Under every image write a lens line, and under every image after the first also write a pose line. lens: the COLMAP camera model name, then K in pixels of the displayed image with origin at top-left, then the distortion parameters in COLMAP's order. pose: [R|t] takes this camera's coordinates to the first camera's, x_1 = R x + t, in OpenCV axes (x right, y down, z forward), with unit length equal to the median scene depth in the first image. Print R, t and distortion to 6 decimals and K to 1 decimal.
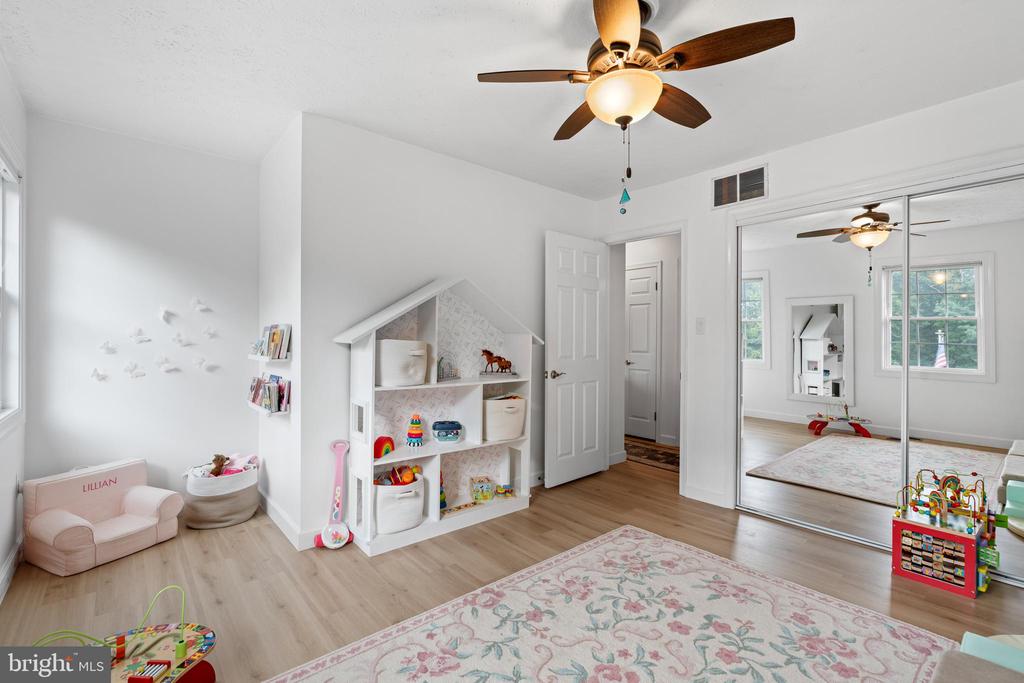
lens RADIAL K [[463.6, 0, 513.0], [0, 463.6, 335.7], [0, 0, 1]] dist [0.002778, 0.000131]
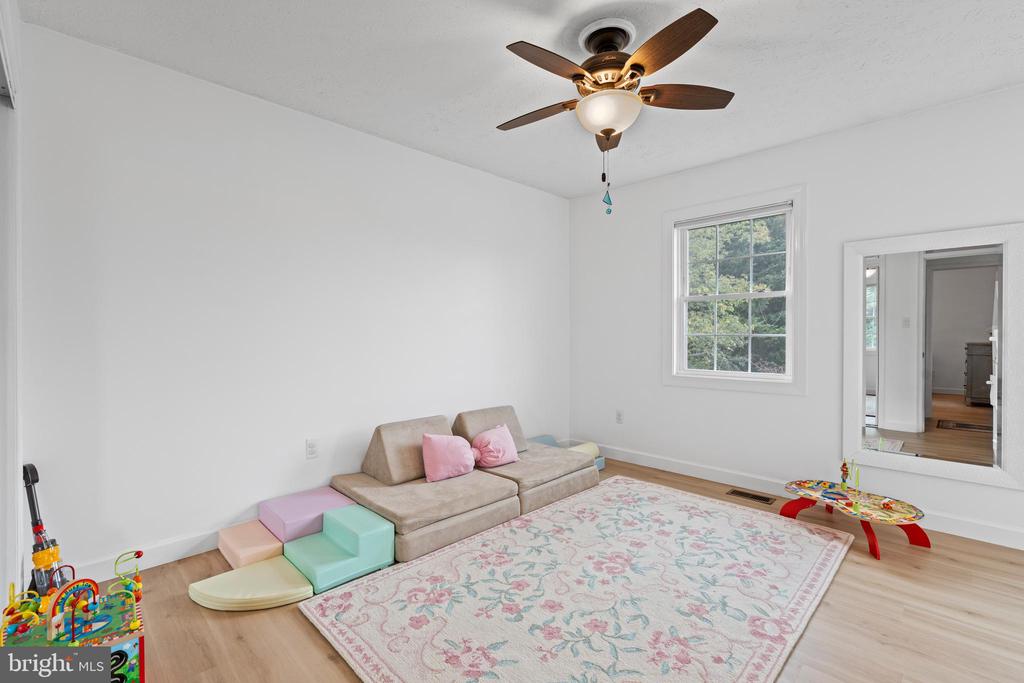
lens RADIAL K [[463.6, 0, 511.8], [0, 463.6, 340.2], [0, 0, 1]] dist [0.002778, 0.000131]
pose [[-0.997346, -0.006363, -0.072528, 0.510044], [-0.006608, 0.999973, 0.003142, 0.042968], [0.072506, 0.003613, -0.997361, 1.947571]]
